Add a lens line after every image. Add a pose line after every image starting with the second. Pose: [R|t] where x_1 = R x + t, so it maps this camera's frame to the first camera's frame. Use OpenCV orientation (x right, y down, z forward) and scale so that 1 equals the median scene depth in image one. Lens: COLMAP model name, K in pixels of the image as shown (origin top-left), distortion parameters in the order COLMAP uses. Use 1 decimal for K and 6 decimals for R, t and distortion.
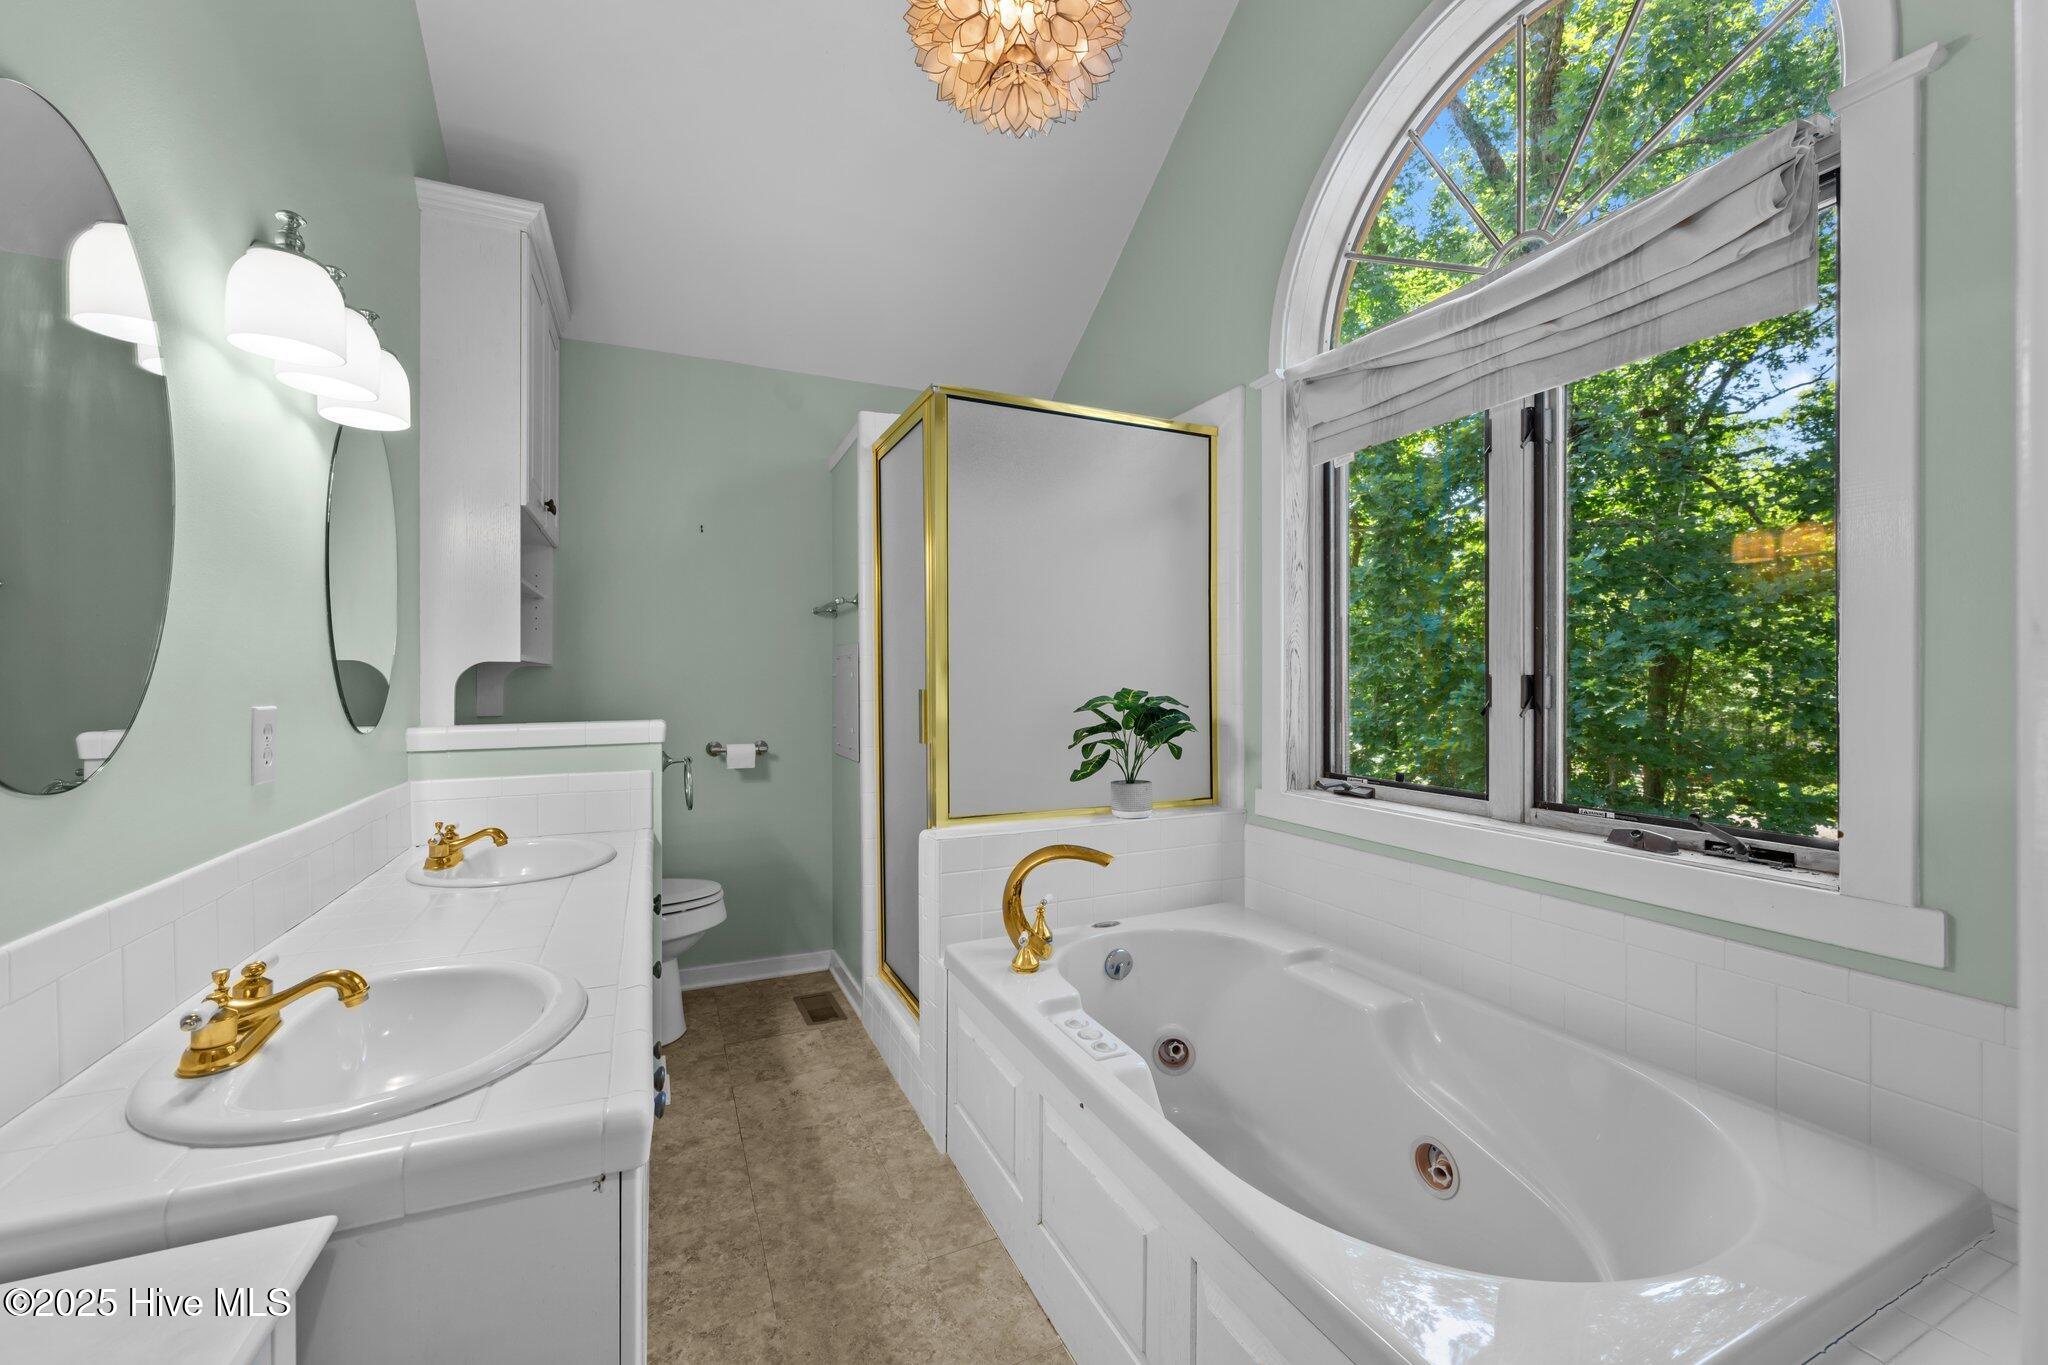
lens RADIAL K [[815.6, 0, 1024.9], [0, 815.6, 680.8], [0, 0, 1]] dist [0.001189, -0.000029]
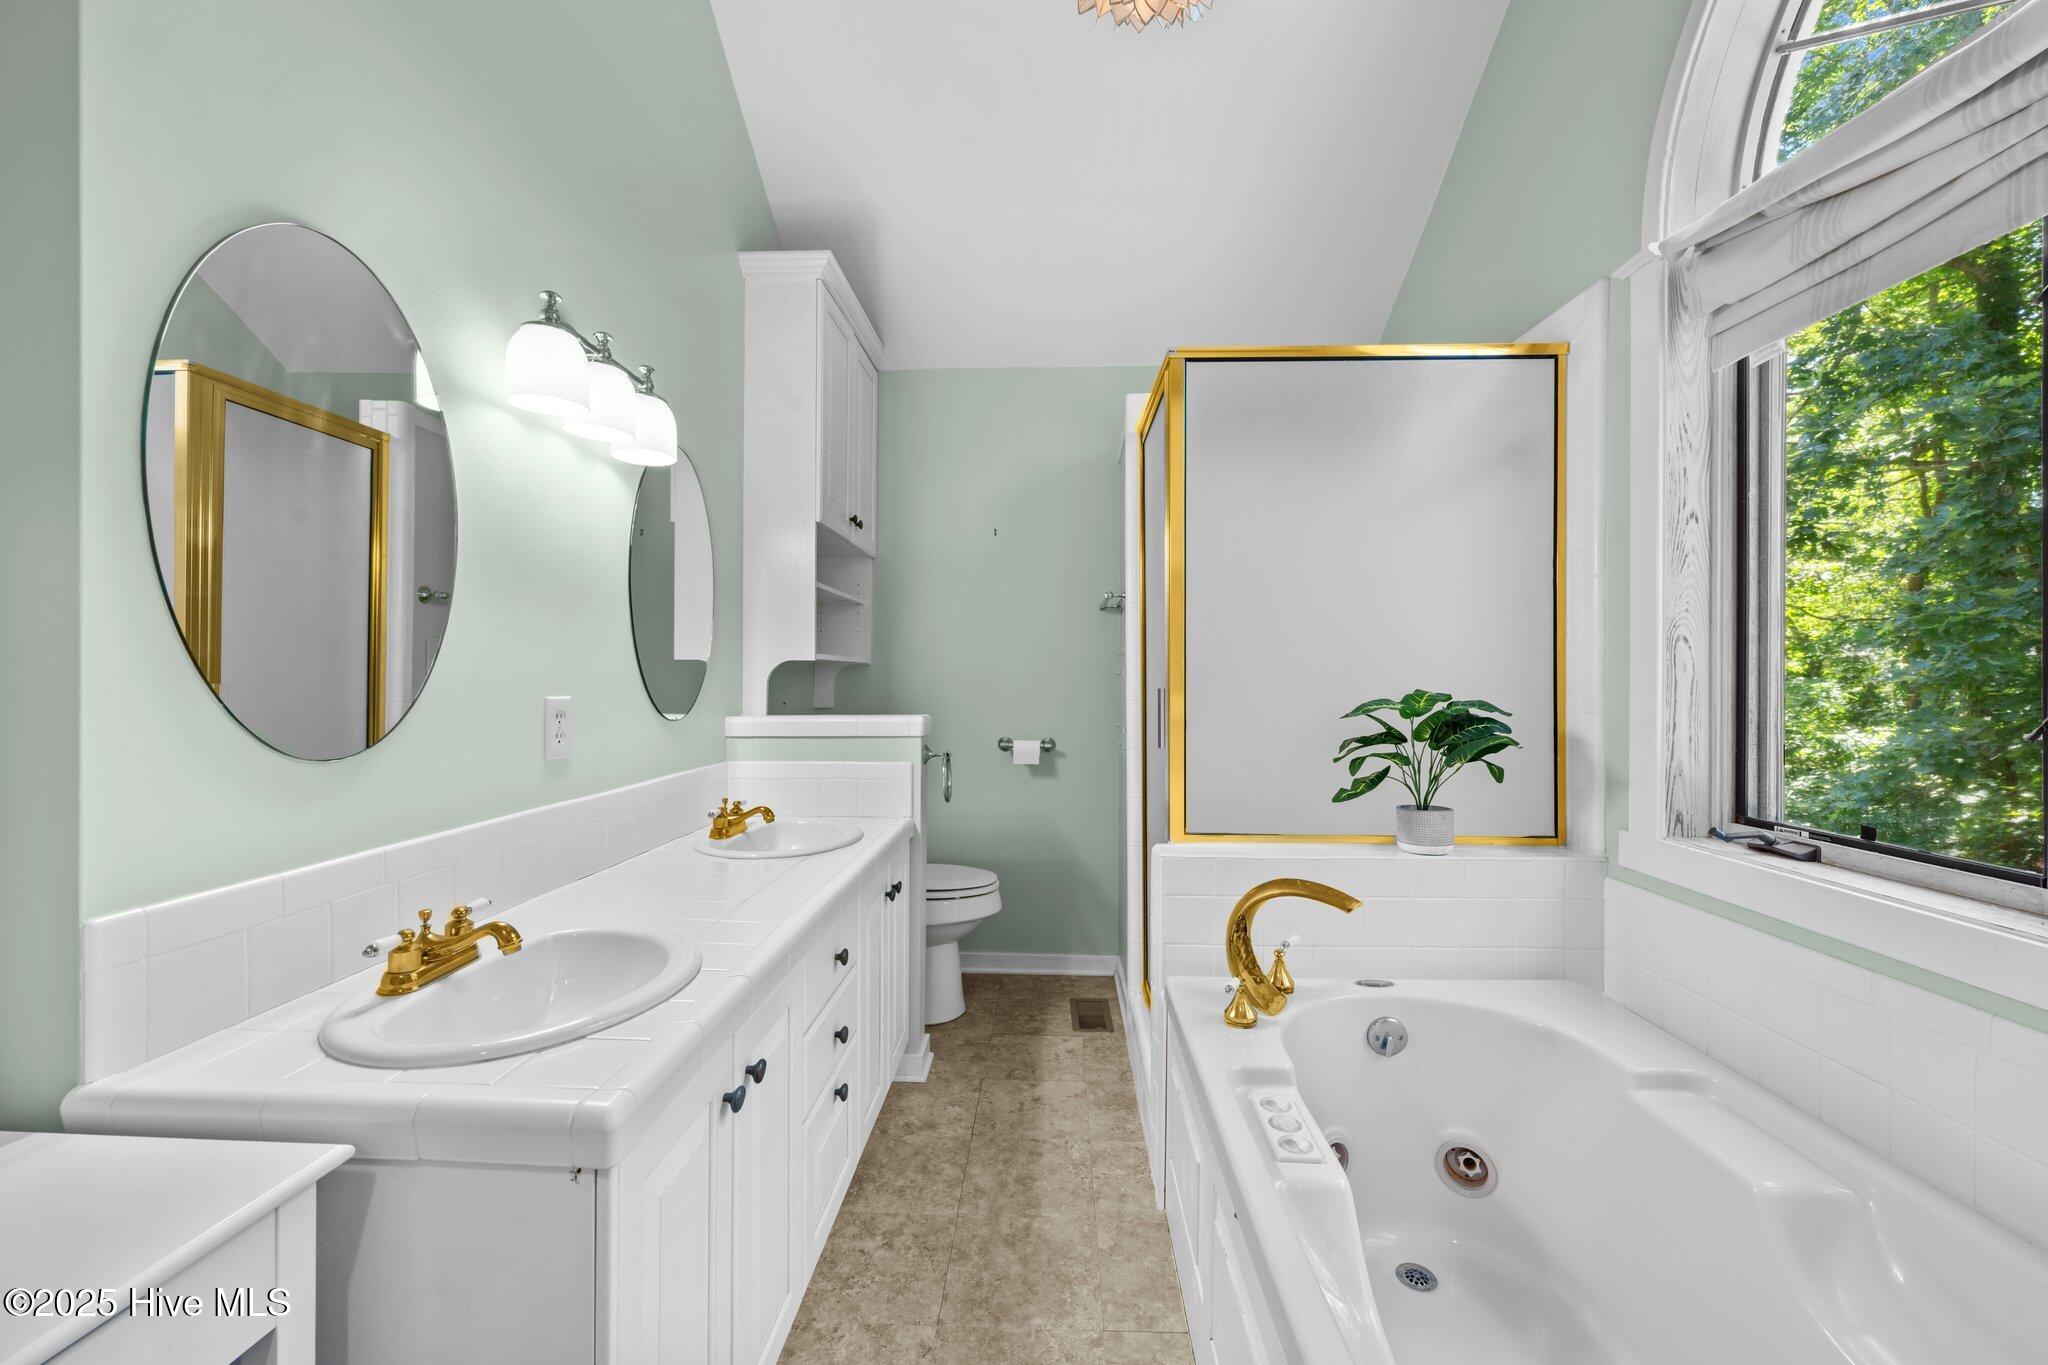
lens RADIAL K [[816.1, 0, 1023.6], [0, 816.1, 678.1], [0, 0, 1]] dist [0.001664, -0.000159]
pose [[0.891681, 0.004663, -0.452641, 0.147833], [-0.005175, 0.999987, 0.000107, -0.000352], [0.452636, 0.002247, 0.891693, 0.120220]]
